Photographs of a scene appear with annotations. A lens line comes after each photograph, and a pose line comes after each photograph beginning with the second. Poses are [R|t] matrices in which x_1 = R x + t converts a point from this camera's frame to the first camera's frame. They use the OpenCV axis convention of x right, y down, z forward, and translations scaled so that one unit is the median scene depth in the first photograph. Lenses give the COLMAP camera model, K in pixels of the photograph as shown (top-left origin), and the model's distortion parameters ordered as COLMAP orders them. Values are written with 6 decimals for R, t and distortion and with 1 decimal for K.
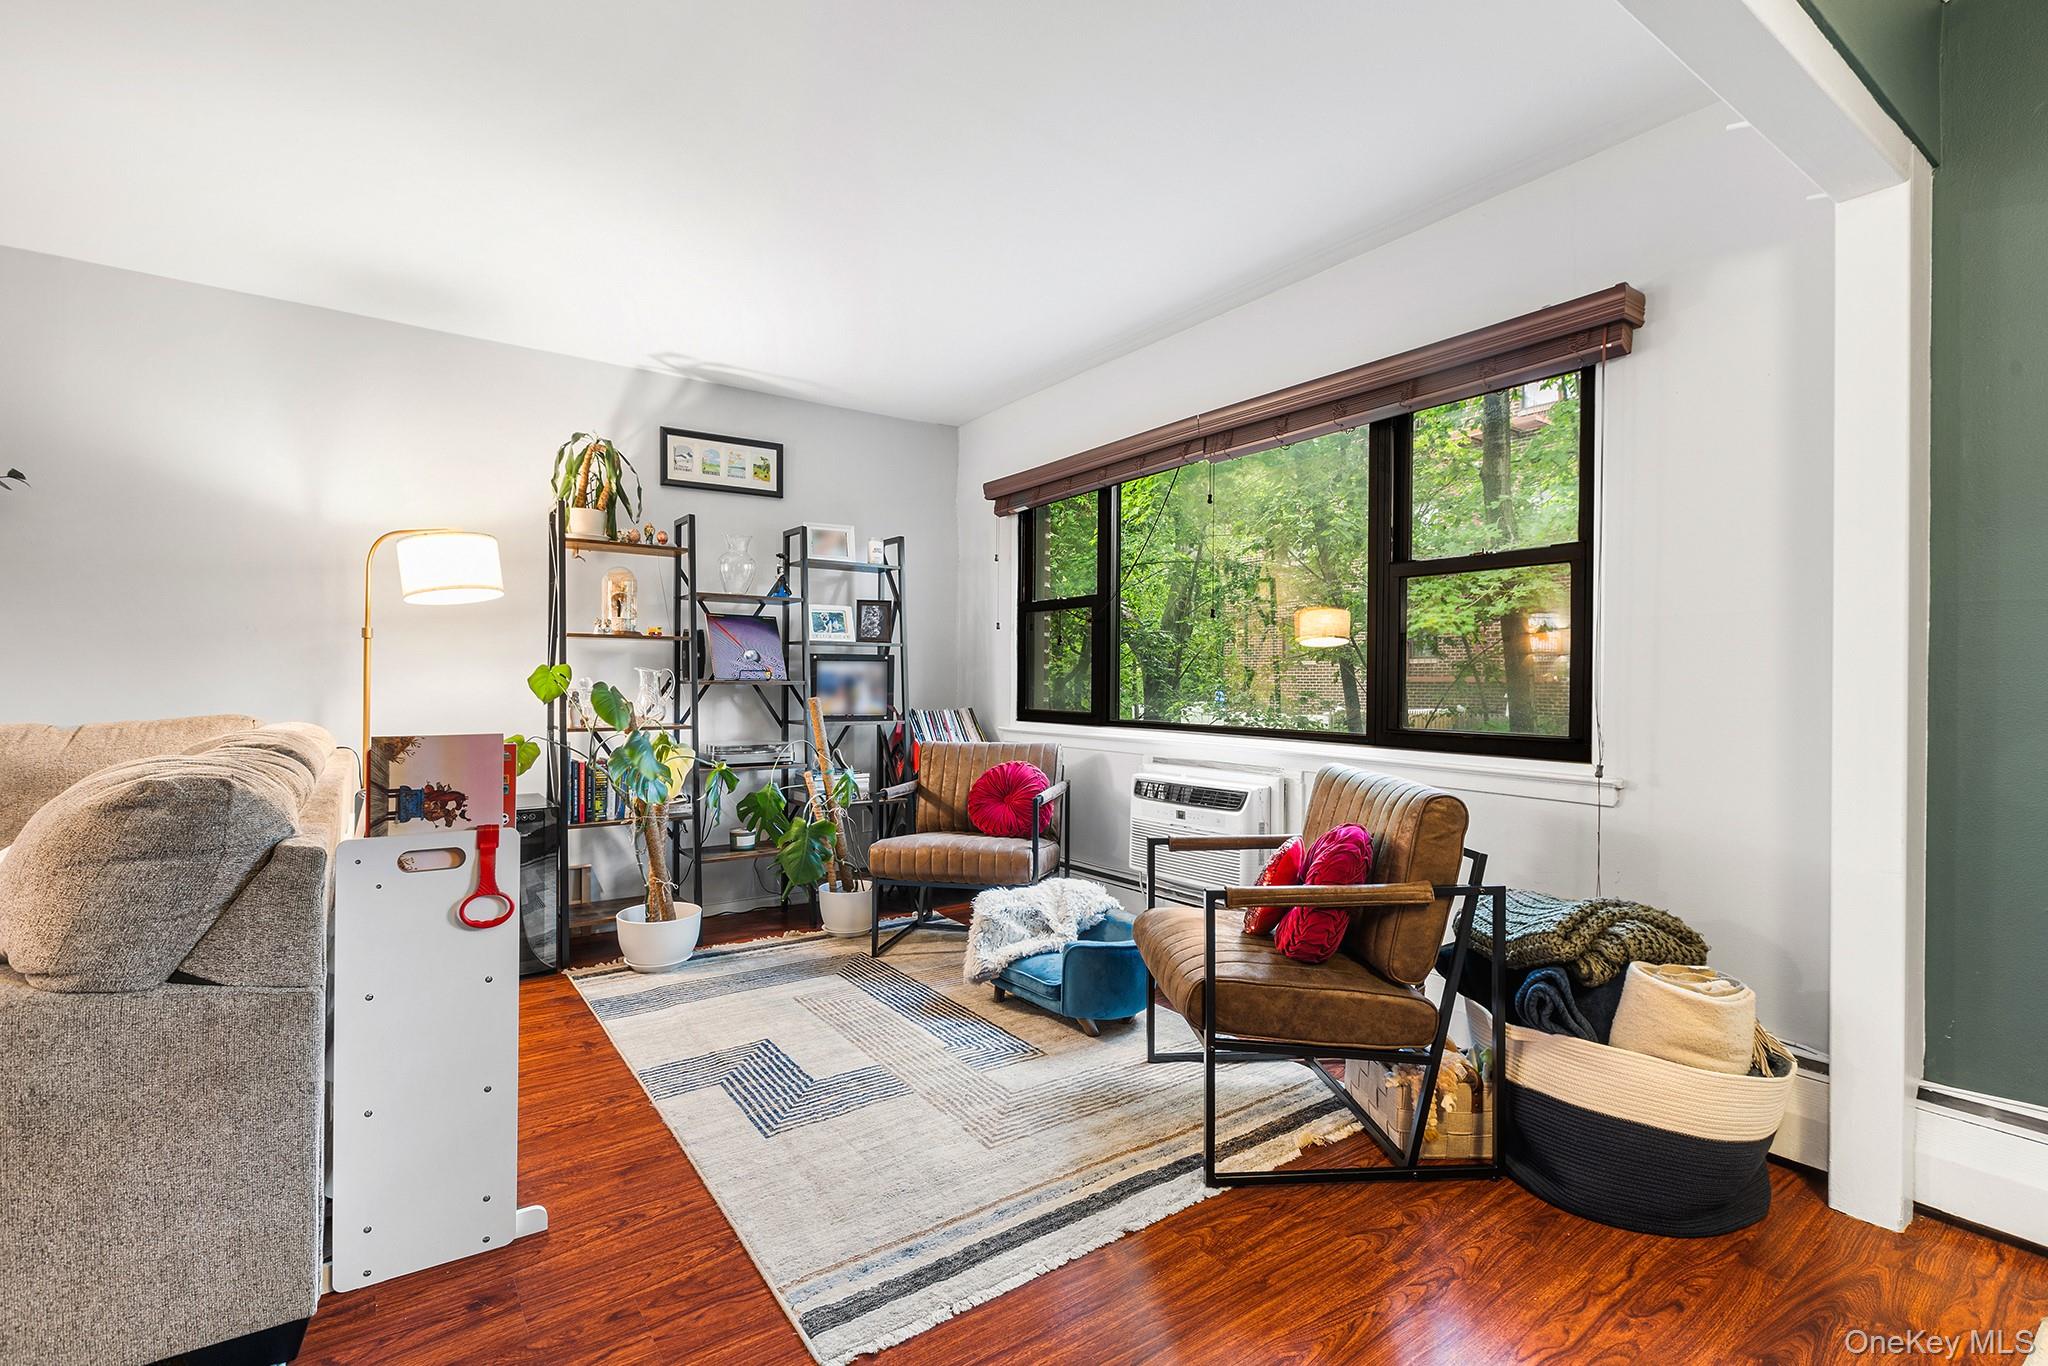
lens RADIAL K [[947.7, 0, 1006.2], [0, 947.7, 669.5], [0, 0, 1]] dist [0.008285, -0.002462]
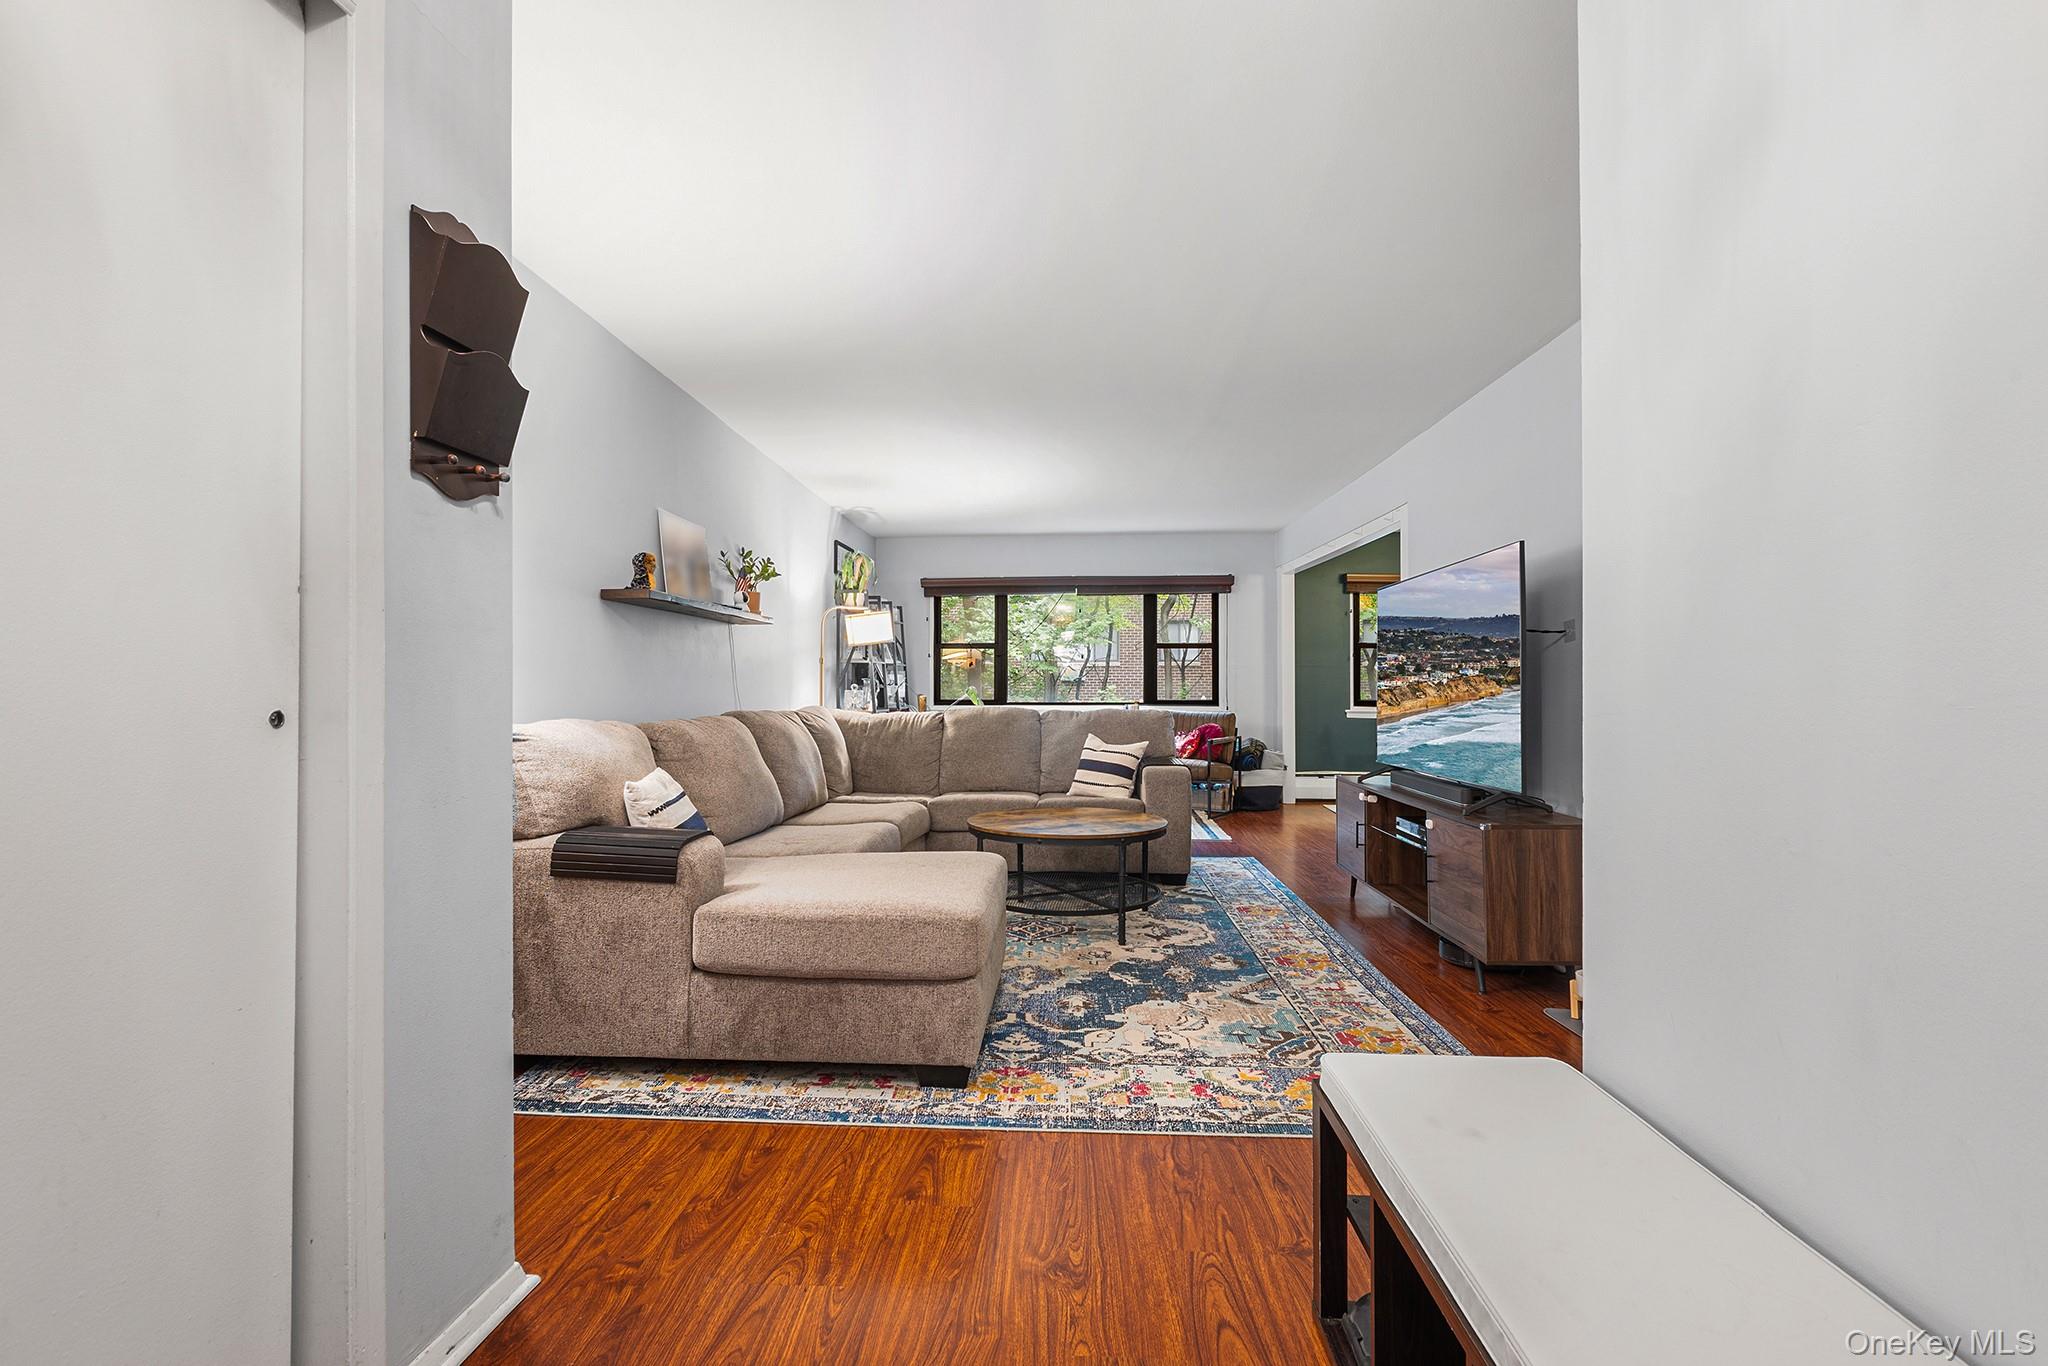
lens RADIAL K [[947.7, 0, 1028.0], [0, 947.7, 675.4], [0, 0, 1]] dist [0.008285, -0.002462]
pose [[0.603864, 0.001501, 0.797086, -2.258443], [-0.004109, 0.999991, 0.001230, -0.017994], [-0.797077, -0.004018, 0.603865, -0.484116]]
